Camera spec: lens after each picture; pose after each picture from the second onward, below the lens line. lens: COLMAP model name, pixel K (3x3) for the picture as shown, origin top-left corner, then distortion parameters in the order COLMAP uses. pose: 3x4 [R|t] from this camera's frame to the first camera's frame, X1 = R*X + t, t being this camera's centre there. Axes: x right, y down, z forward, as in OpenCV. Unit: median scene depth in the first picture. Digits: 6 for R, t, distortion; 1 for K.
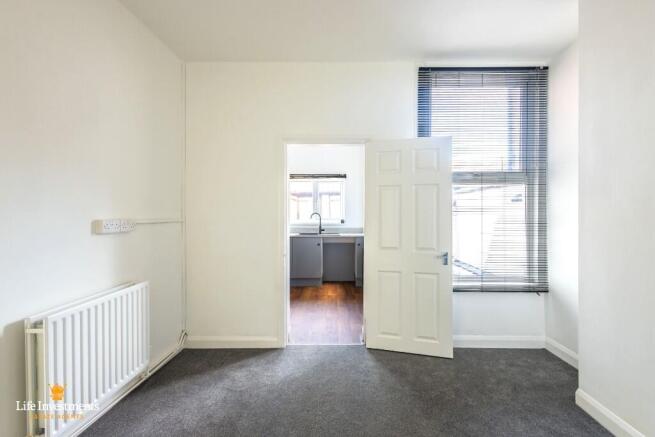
lens RADIAL K [[297.8, 0, 329.3], [0, 297.8, 217.9], [0, 0, 1]] dist [0.009790, -0.000541]
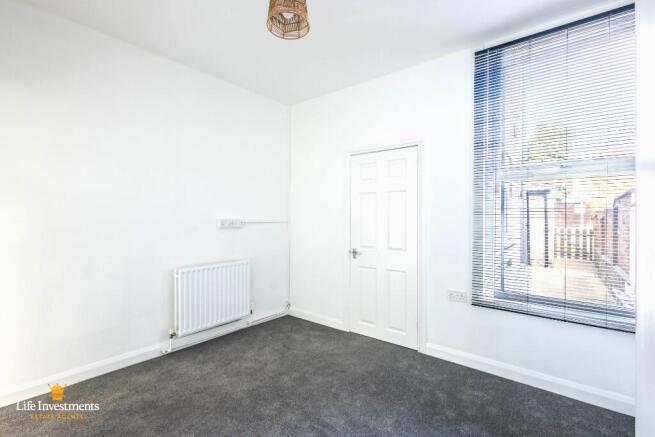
lens RADIAL K [[297.8, 0, 331.0], [0, 297.8, 218.2], [0, 0, 1]] dist [0.009790, -0.000541]
pose [[0.796574, 0.001370, -0.604539, 0.745981], [-0.010131, 0.999887, -0.011083, 0.012405], [0.604456, 0.014953, 0.796498, 0.044859]]
